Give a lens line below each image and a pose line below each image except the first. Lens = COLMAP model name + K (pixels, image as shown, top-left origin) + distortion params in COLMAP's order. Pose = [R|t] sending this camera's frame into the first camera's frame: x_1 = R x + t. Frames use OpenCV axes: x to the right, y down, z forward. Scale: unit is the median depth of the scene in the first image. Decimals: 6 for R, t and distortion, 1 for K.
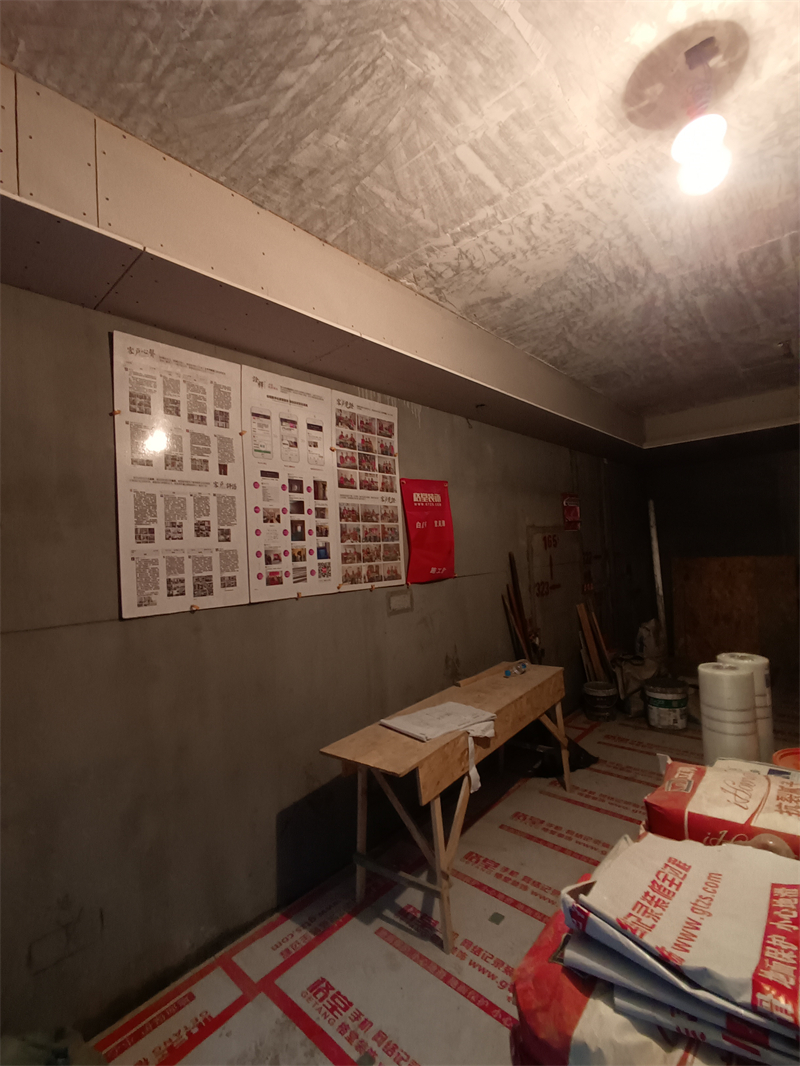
lens RADIAL K [[487.7, 0, 407.5], [0, 487.7, 538.9], [0, 0, 1]] dist [-0.003132, 0.000016]
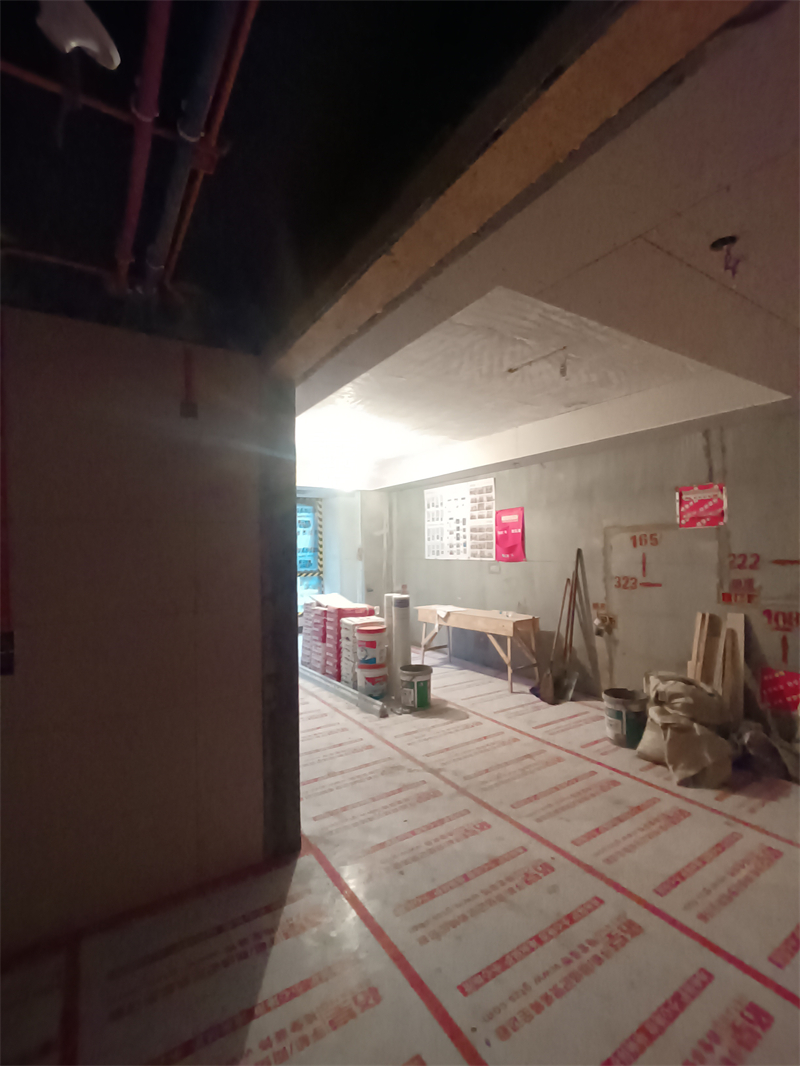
lens RADIAL K [[487.7, 0, 407.5], [0, 487.7, 538.9], [0, 0, 1]] dist [-0.003132, 0.000016]
pose [[-0.251763, 0.037584, -0.967059, 2.379971], [0.052513, 0.998304, 0.025127, -0.083818], [0.966363, -0.044457, -0.253310, 1.295342]]
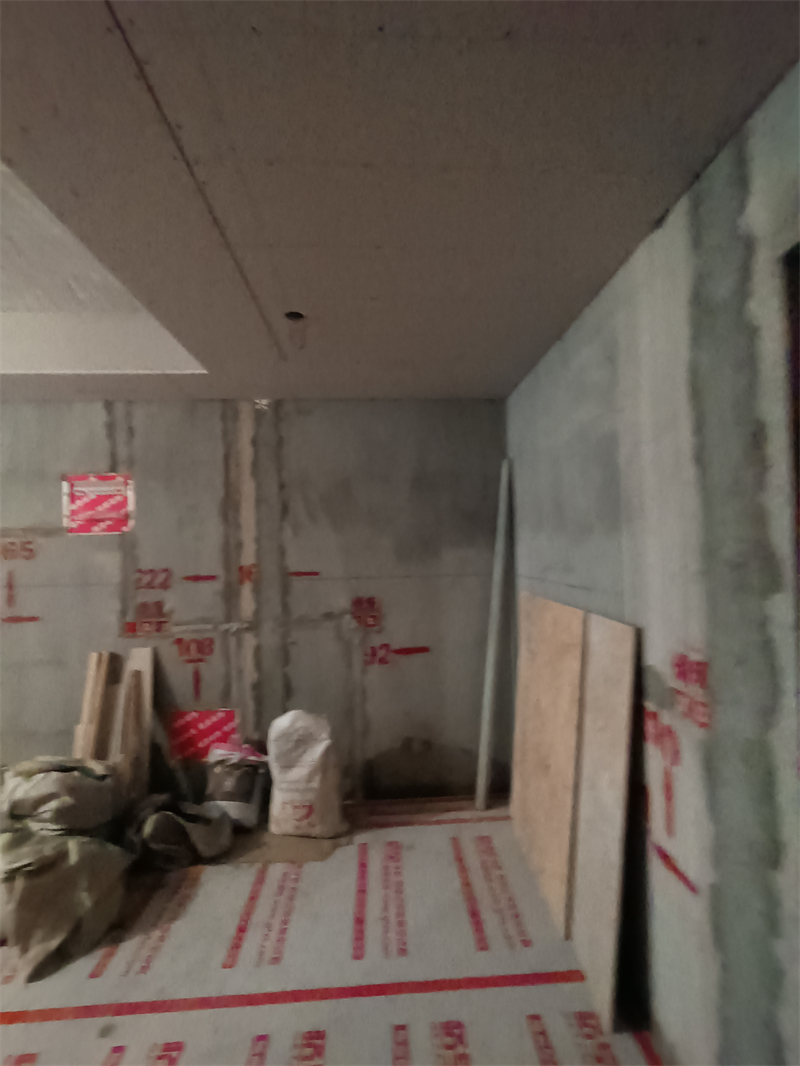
lens RADIAL K [[487.7, 0, 407.5], [0, 487.7, 538.9], [0, 0, 1]] dist [-0.003132, 0.000016]
pose [[0.713212, 0.024586, -0.700517, 1.928905], [0.000799, 0.999356, 0.035887, -0.059455], [0.700948, -0.026155, 0.712733, 1.506873]]
